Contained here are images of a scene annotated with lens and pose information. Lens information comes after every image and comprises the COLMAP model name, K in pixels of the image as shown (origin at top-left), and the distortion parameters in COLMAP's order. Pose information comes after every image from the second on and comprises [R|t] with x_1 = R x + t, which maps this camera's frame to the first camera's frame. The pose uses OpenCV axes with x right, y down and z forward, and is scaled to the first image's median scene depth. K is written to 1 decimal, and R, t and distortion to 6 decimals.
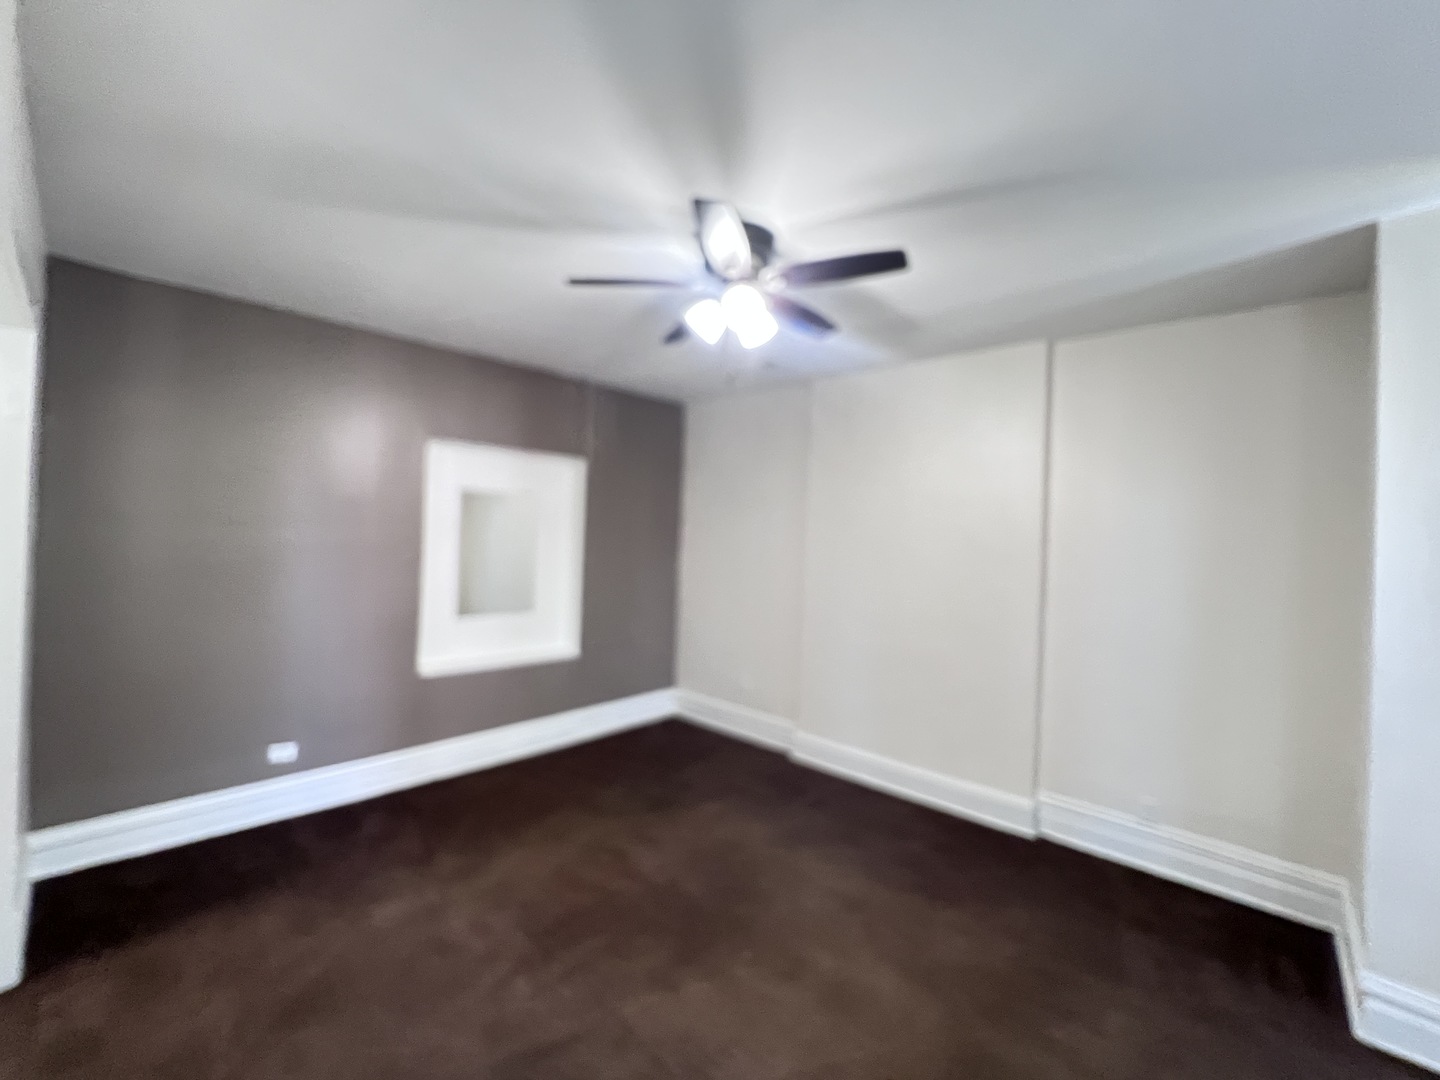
lens RADIAL K [[591.1, 0, 720.0], [0, 591.1, 540.0], [0, 0, 1]] dist [-0.000716, -0.000285]
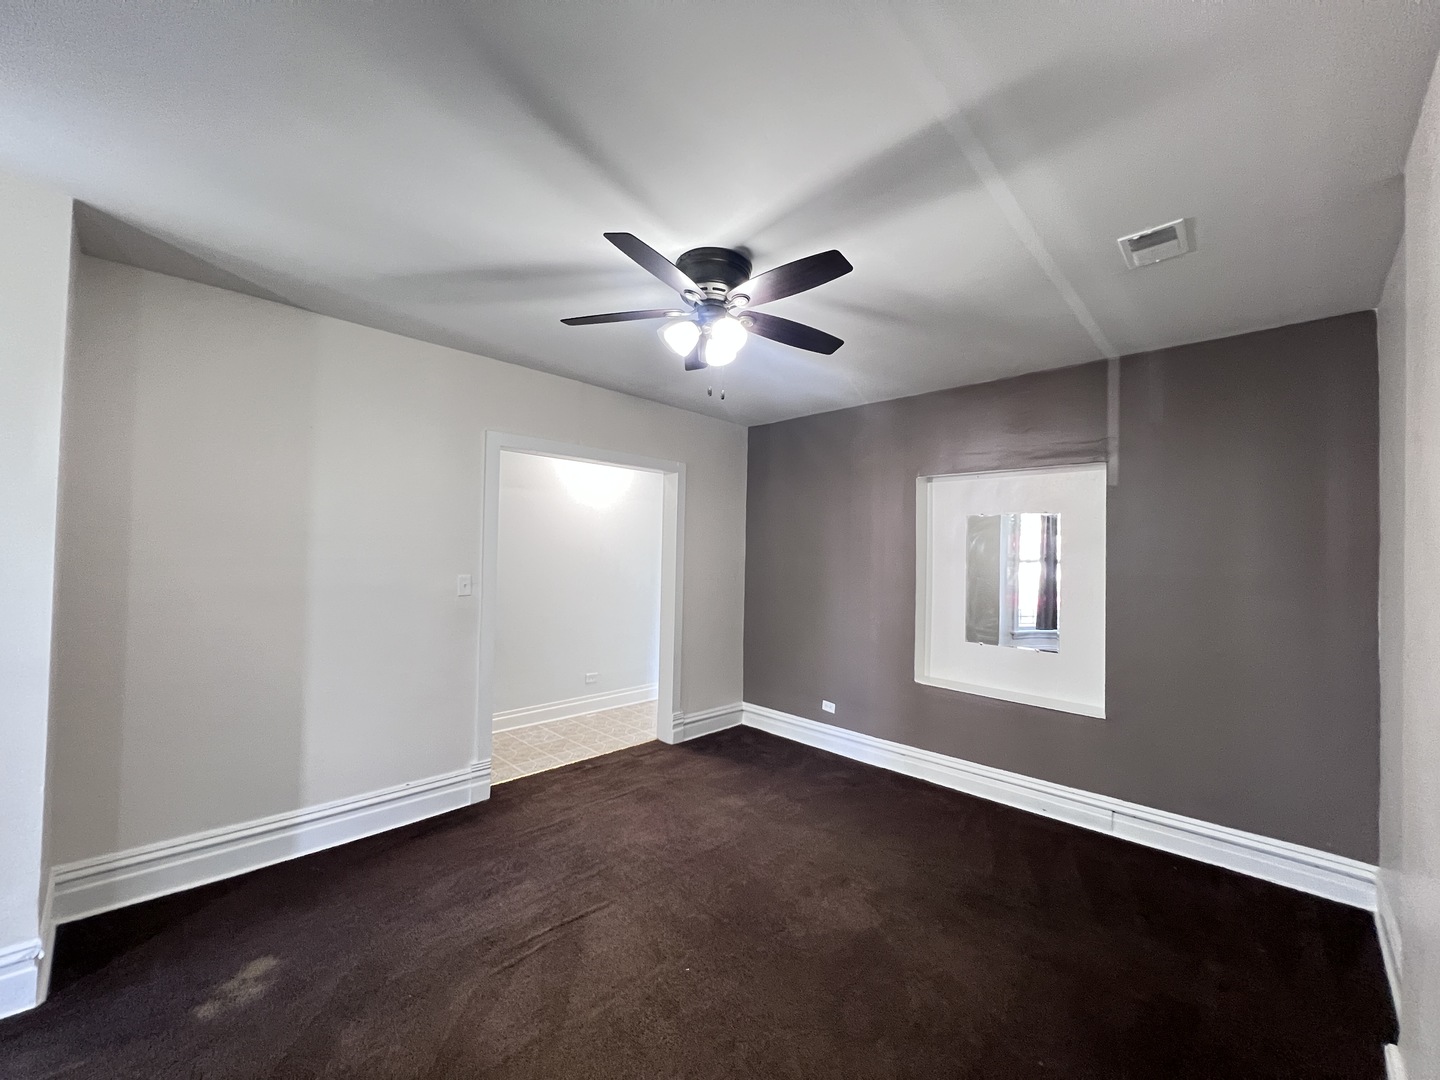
lens RADIAL K [[581.8, 0, 720.0], [0, 581.8, 540.0], [0, 0, 1]] dist [-0.001386, -0.000035]
pose [[-0.016262, -0.037319, -0.999171, 0.665534], [-0.013552, 0.999220, -0.037100, -0.003635], [0.999776, 0.012937, -0.016755, 0.658272]]
